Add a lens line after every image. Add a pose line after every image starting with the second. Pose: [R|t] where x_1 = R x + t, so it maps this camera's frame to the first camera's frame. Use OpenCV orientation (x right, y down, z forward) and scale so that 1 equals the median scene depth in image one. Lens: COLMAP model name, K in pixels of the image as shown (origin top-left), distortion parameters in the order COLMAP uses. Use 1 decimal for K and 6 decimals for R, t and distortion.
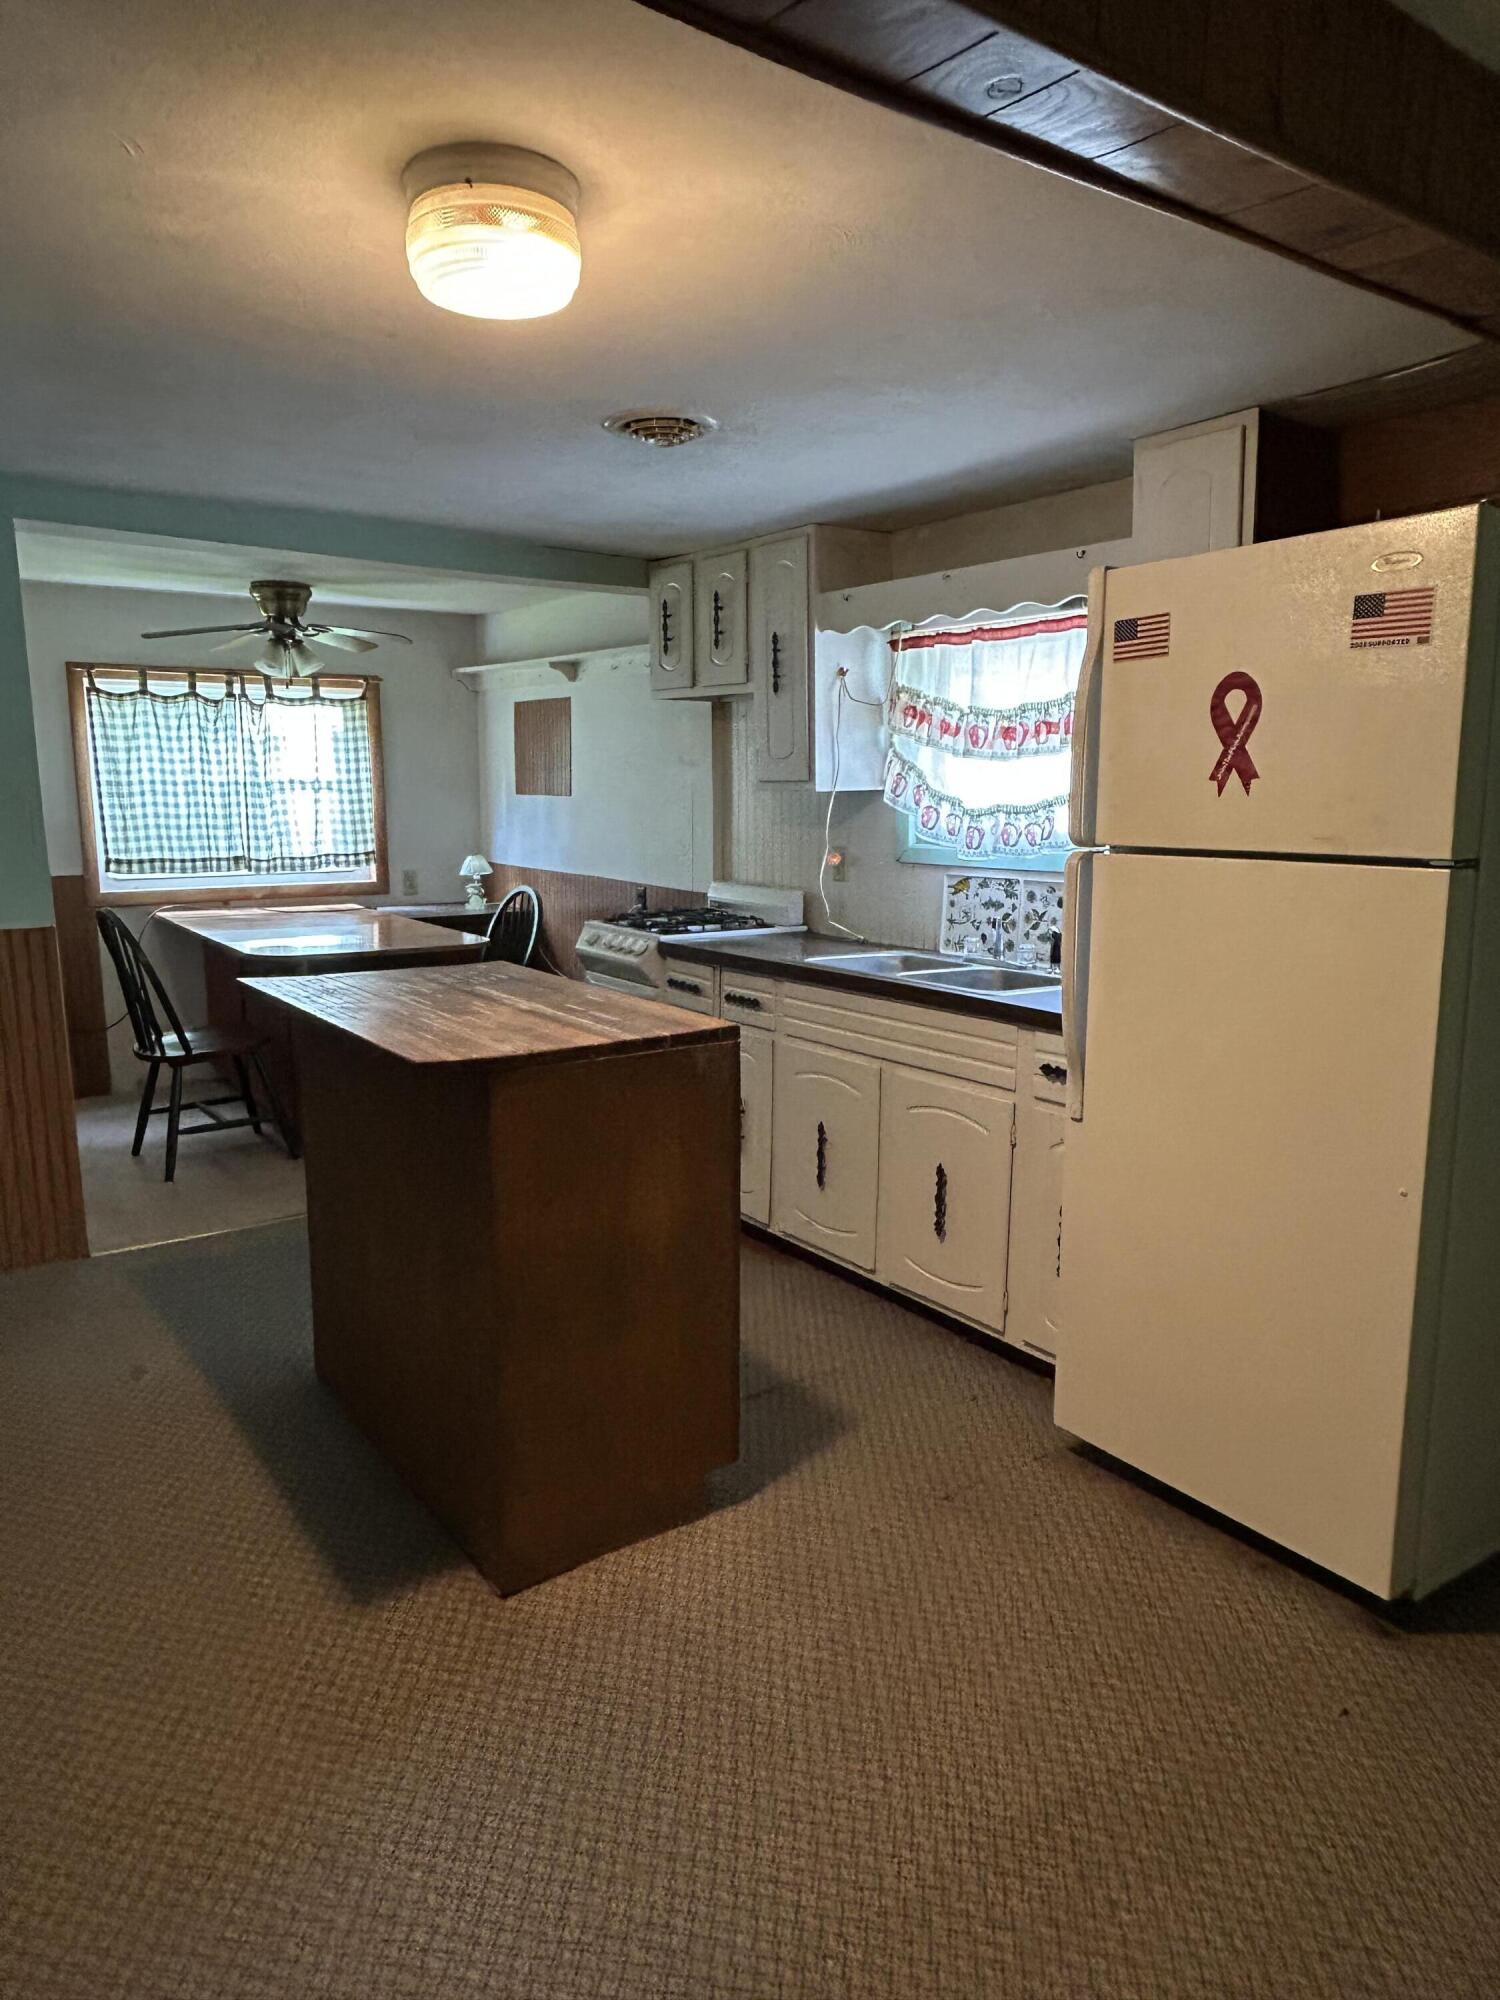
lens RADIAL K [[1316.7, 0, 750.0], [0, 1316.7, 1000.0], [0, 0, 1]] dist [0.021431, -0.001058]
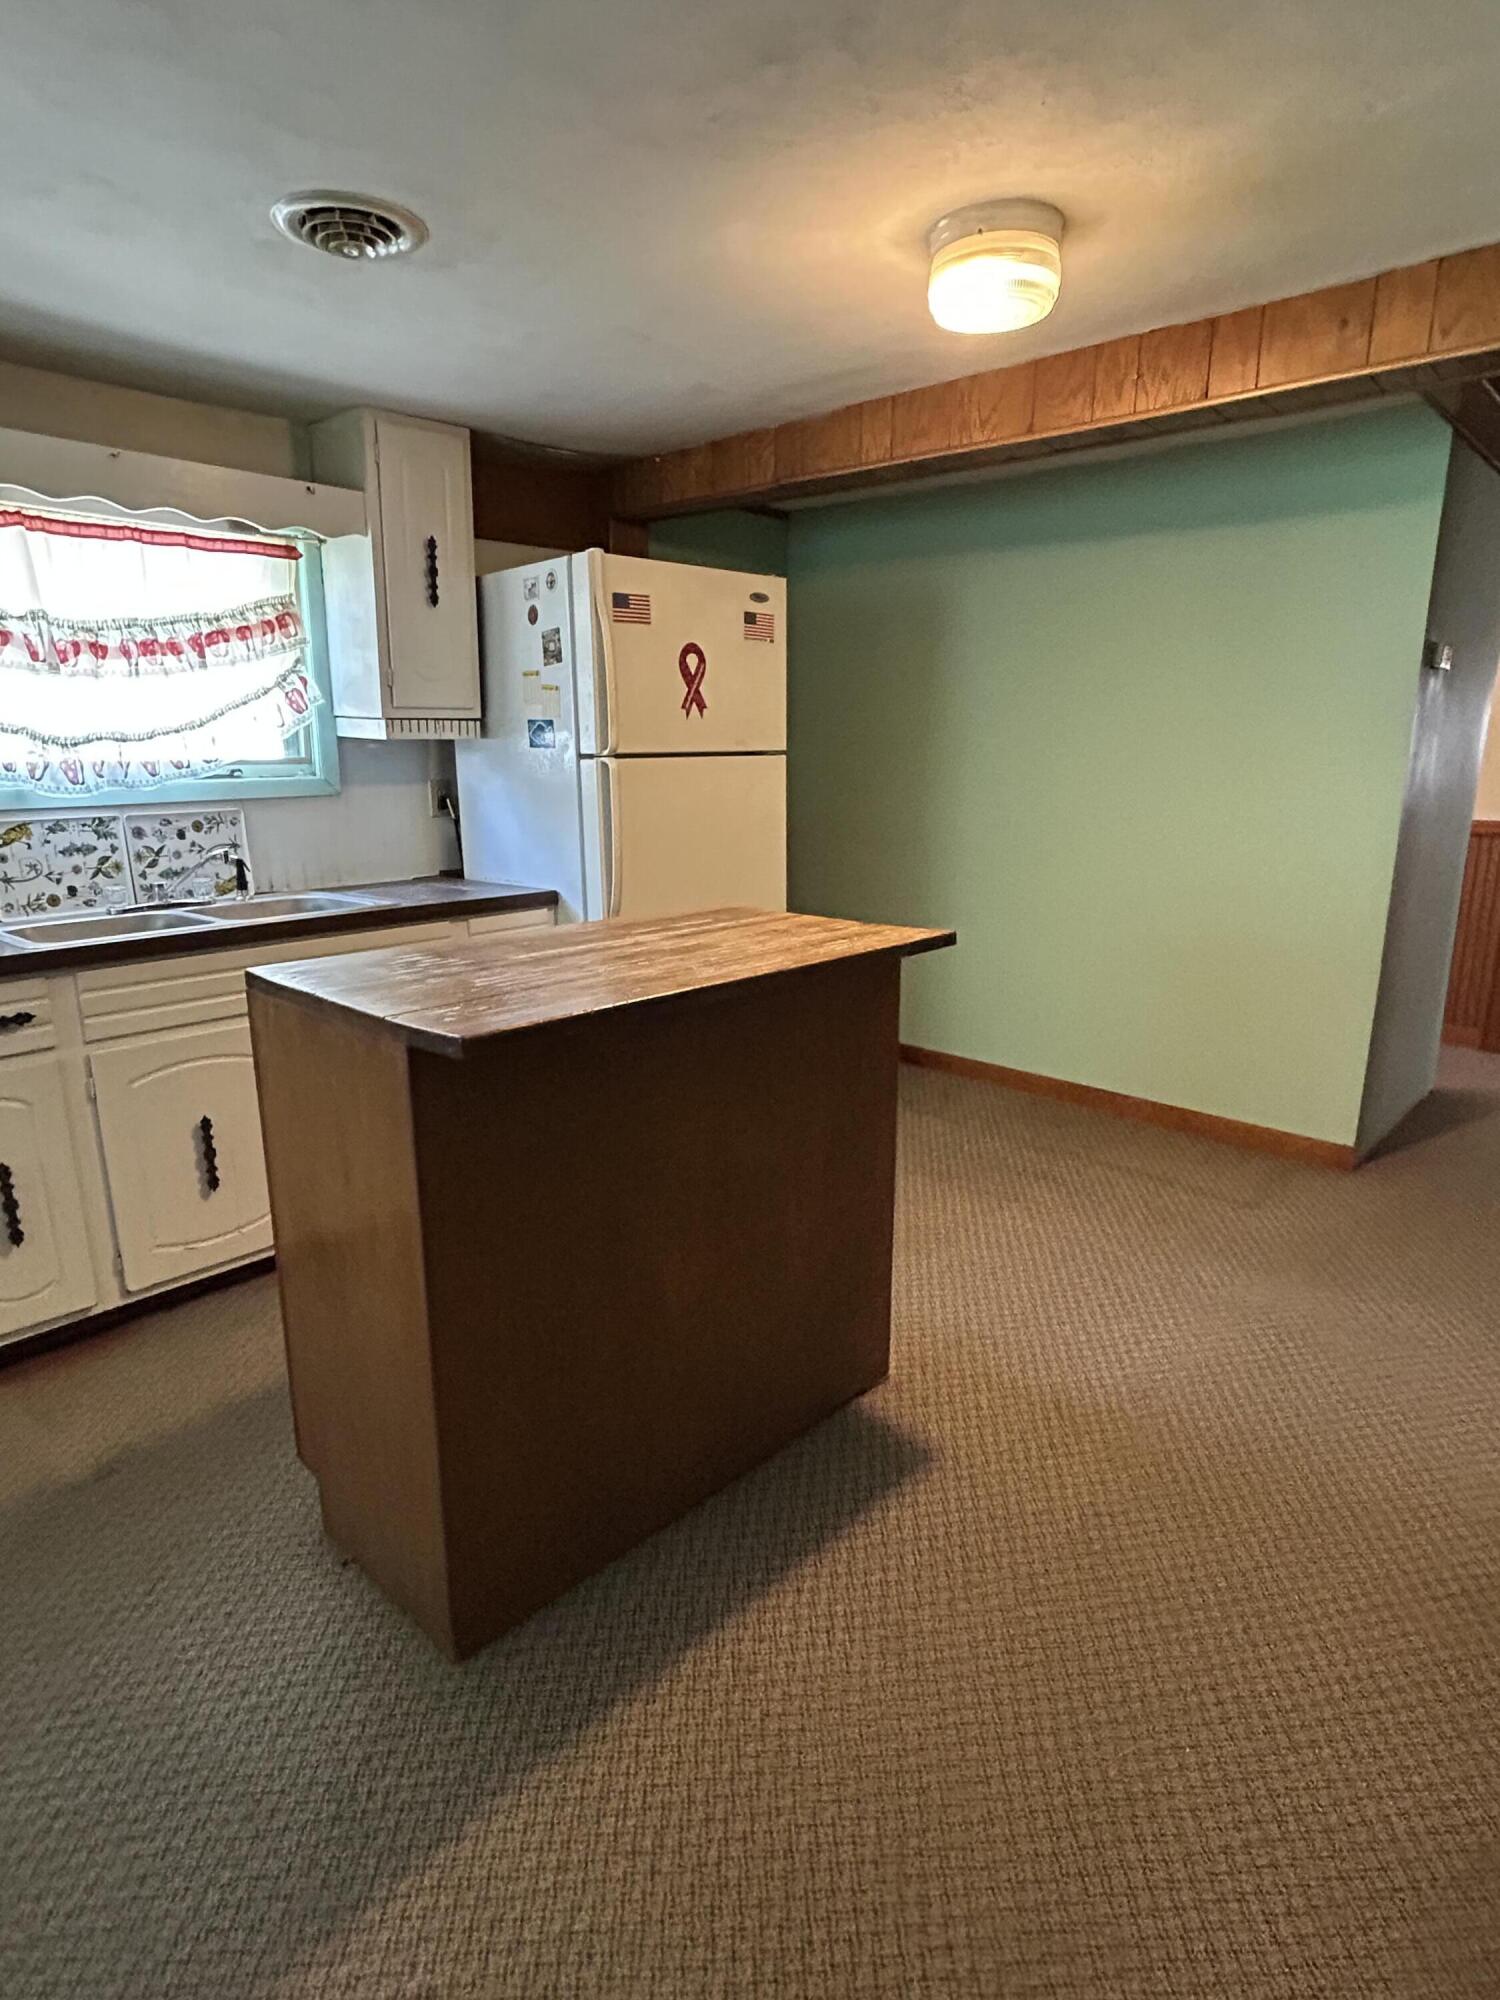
lens RADIAL K [[1085.7, 0, 750.0], [0, 1085.7, 1000.0], [0, 0, 1]] dist [0.002369, 0.000190]
pose [[-0.187172, -0.229576, 0.955124, -0.662169], [0.159964, 0.952206, 0.260222, -0.103021], [-0.969215, 0.201492, -0.141503, 0.762946]]
